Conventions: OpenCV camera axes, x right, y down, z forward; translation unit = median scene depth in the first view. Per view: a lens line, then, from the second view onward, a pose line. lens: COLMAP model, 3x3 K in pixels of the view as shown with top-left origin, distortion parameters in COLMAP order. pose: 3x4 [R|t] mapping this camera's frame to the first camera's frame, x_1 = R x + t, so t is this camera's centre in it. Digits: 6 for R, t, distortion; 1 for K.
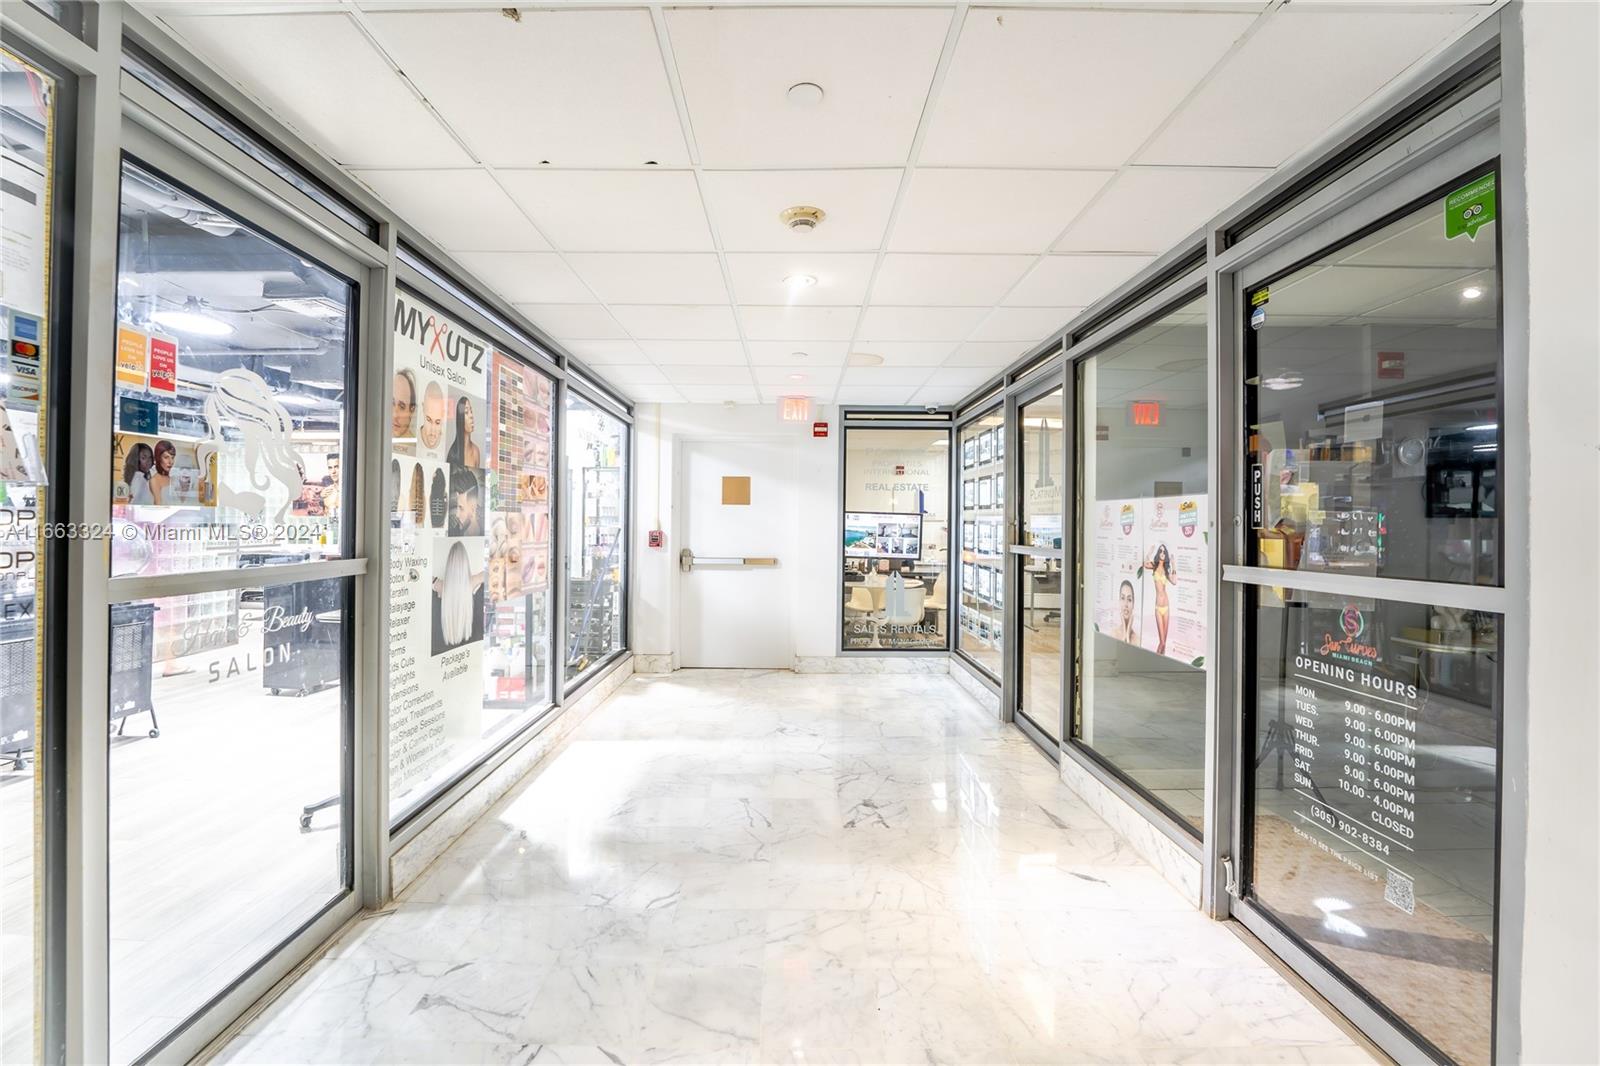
lens RADIAL K [[692.7, 0, 808.5], [0, 692.7, 526.4], [0, 0, 1]] dist [-0.026527, 0.002785]
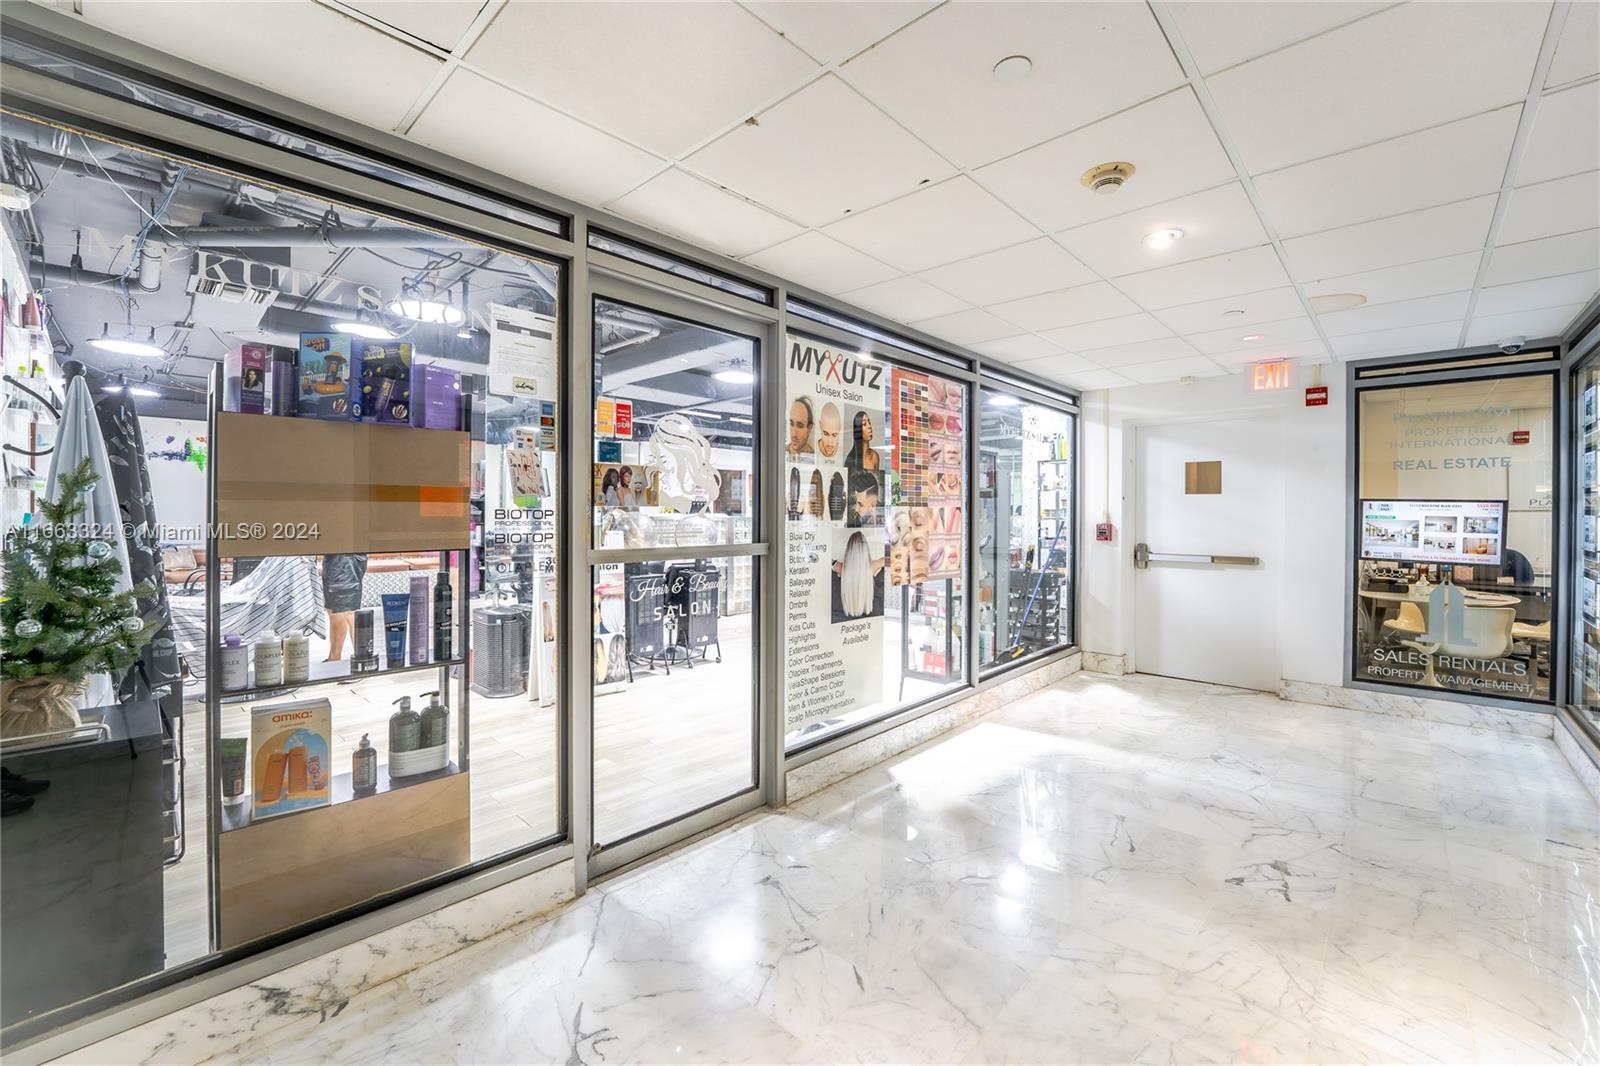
lens RADIAL K [[692.7, 0, 807.1], [0, 692.7, 523.5], [0, 0, 1]] dist [-0.026527, 0.002785]
pose [[0.718656, 0.002740, -0.695360, 0.259101], [0.001061, 0.999987, 0.005038, 0.001307], [0.695365, -0.004358, 0.718644, 0.061873]]
